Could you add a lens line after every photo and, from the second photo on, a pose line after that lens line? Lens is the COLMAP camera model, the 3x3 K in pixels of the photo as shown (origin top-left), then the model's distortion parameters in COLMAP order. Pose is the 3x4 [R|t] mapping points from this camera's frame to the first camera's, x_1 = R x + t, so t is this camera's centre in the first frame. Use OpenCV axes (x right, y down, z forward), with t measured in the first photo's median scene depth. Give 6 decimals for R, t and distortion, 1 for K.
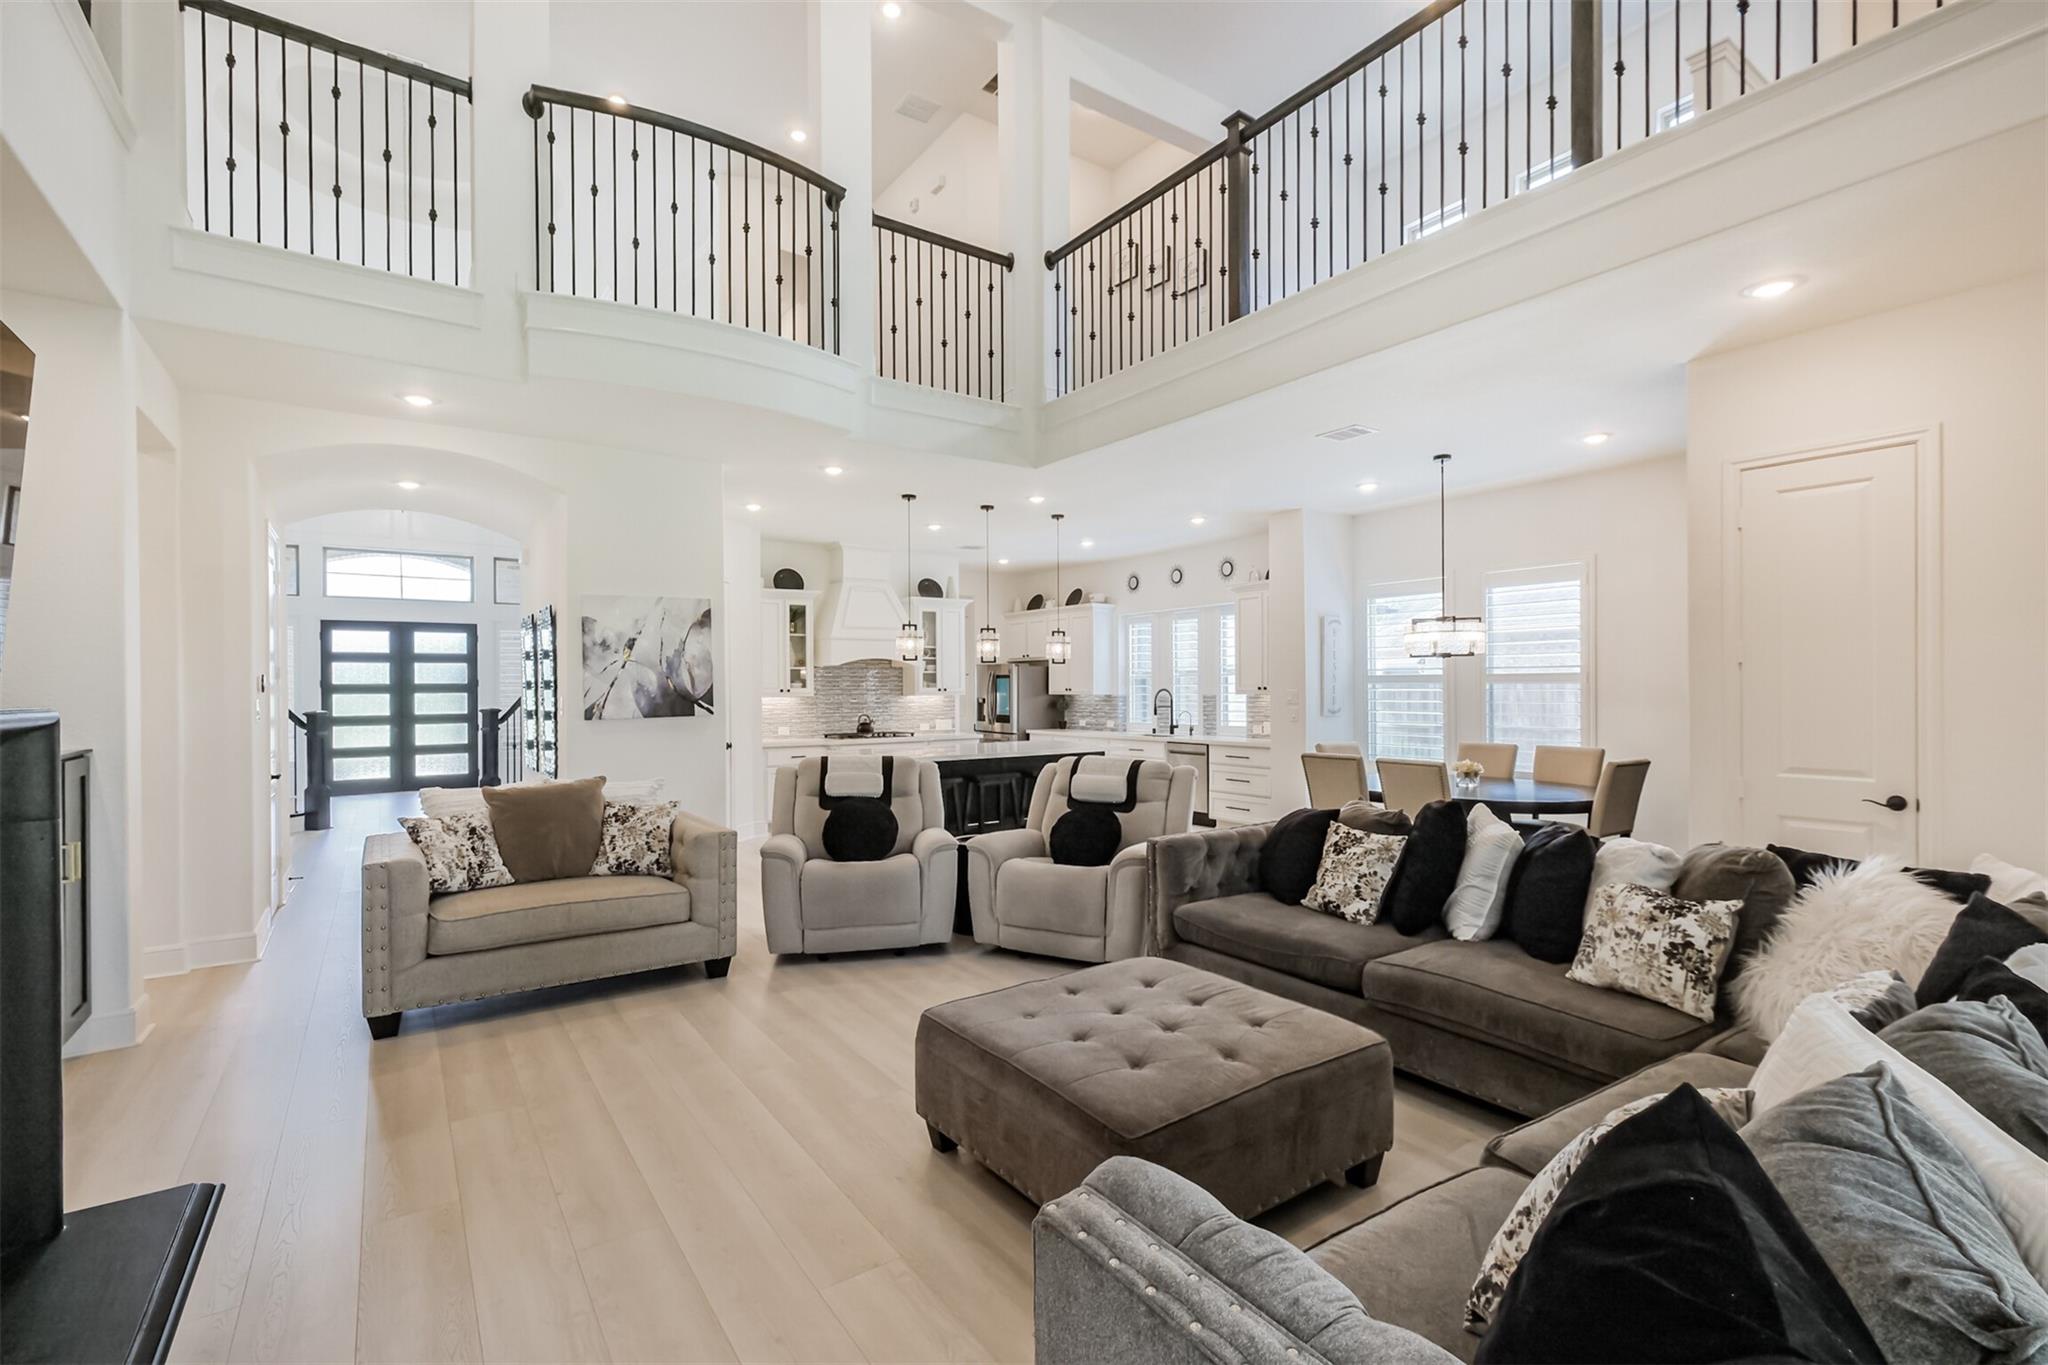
lens RADIAL K [[904.8, 0, 1025.0], [0, 904.8, 687.2], [0, 0, 1]] dist [-0.005784, -0.001320]
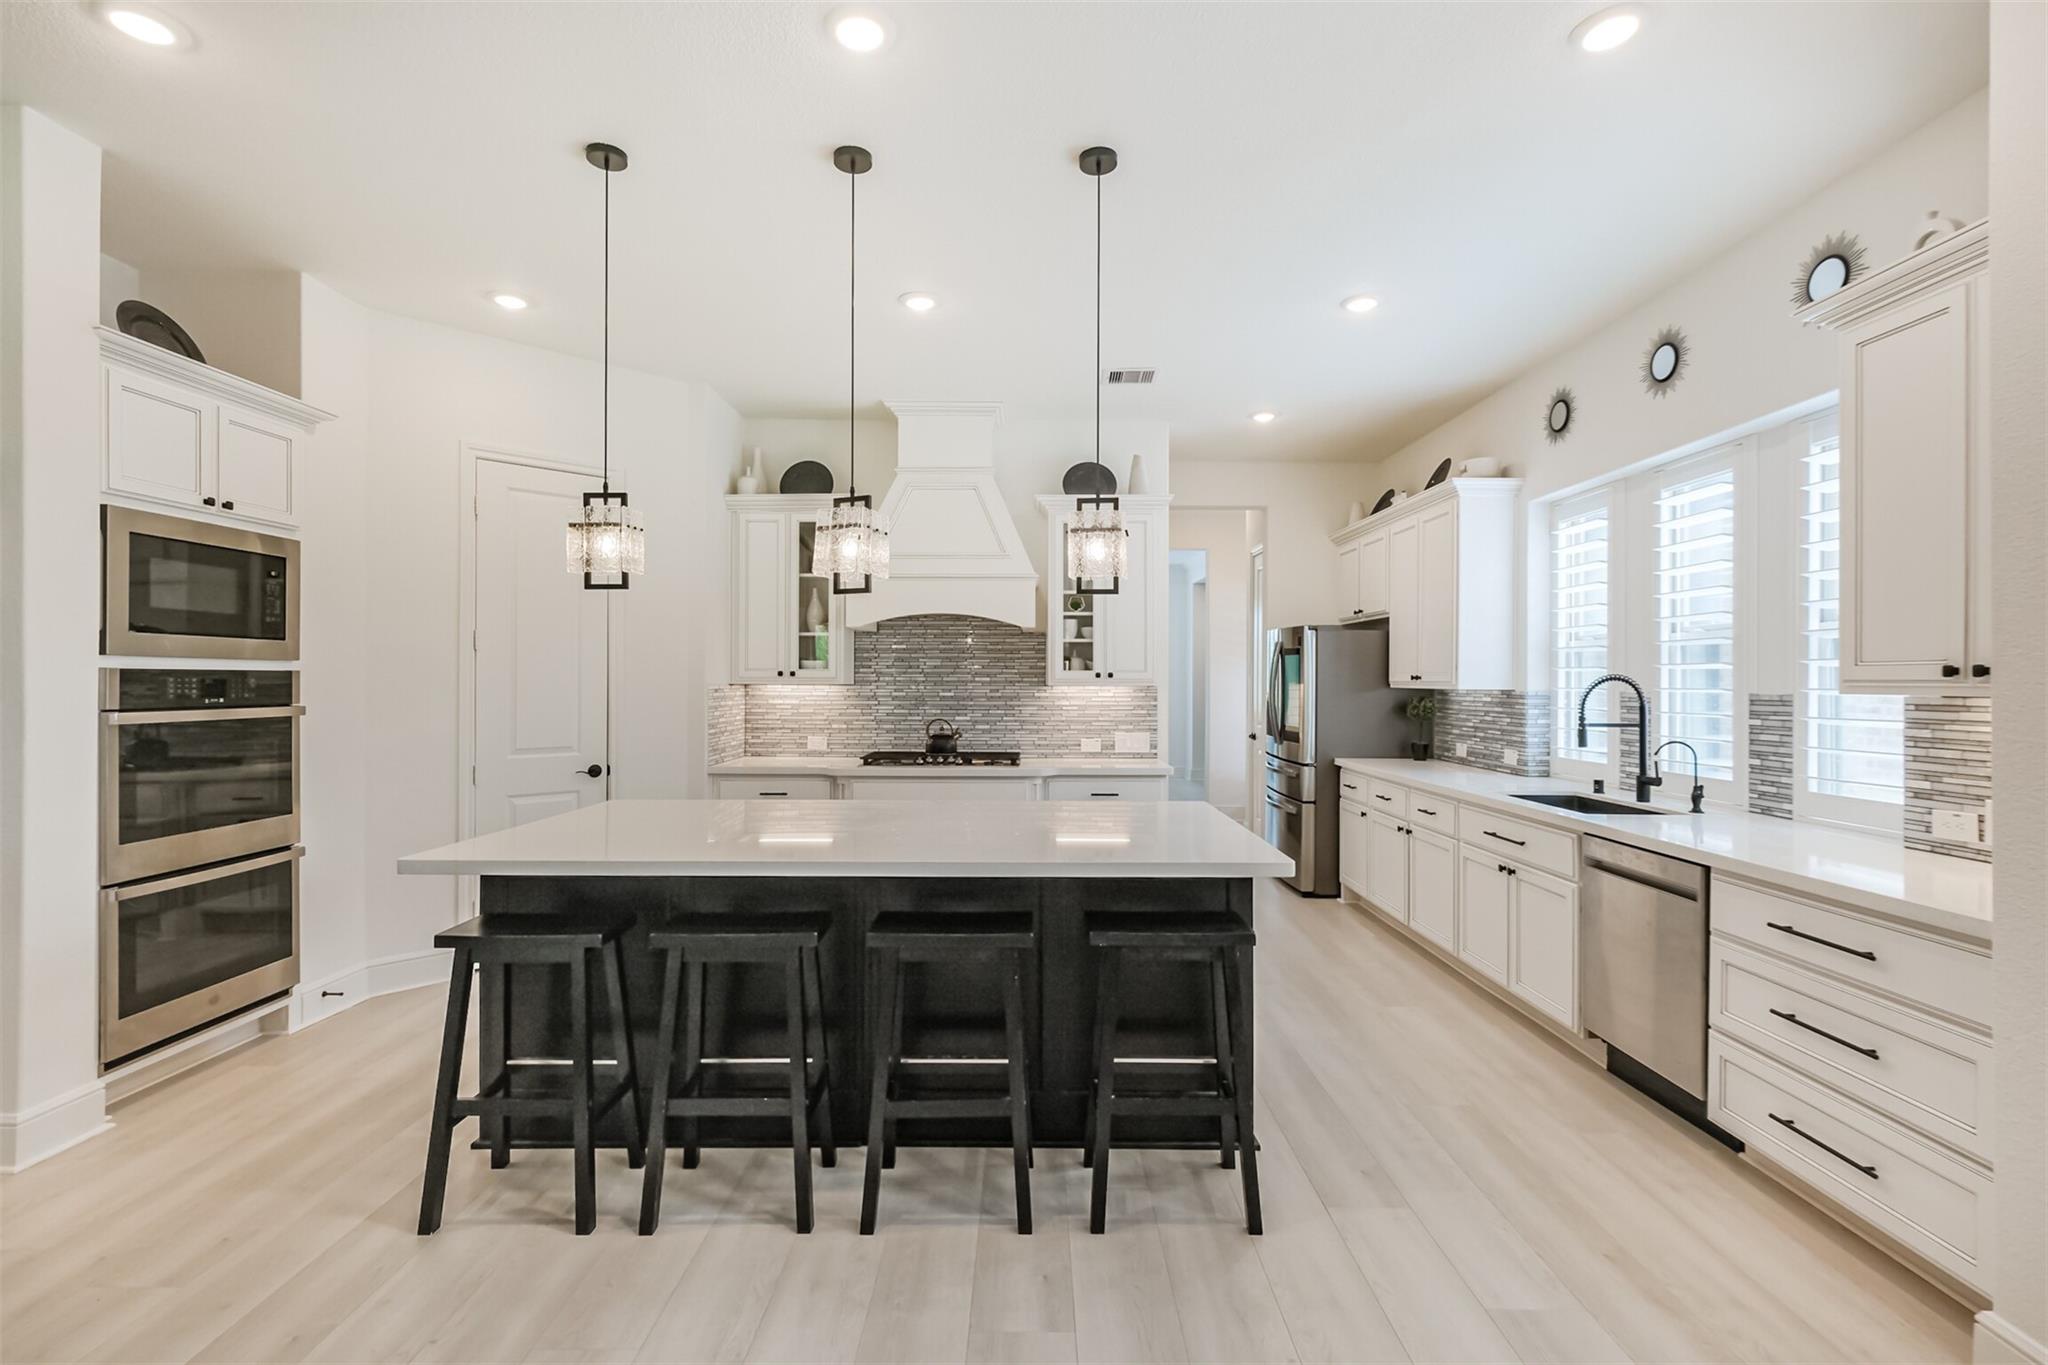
lens RADIAL K [[904.8, 0, 1021.3], [0, 904.8, 680.9], [0, 0, 1]] dist [-0.005784, -0.001320]
pose [[0.819130, 0.010018, -0.573520, 0.164038], [-0.008520, 0.999950, 0.005299, 0.003894], [0.573545, 0.000546, 0.819174, 0.559032]]
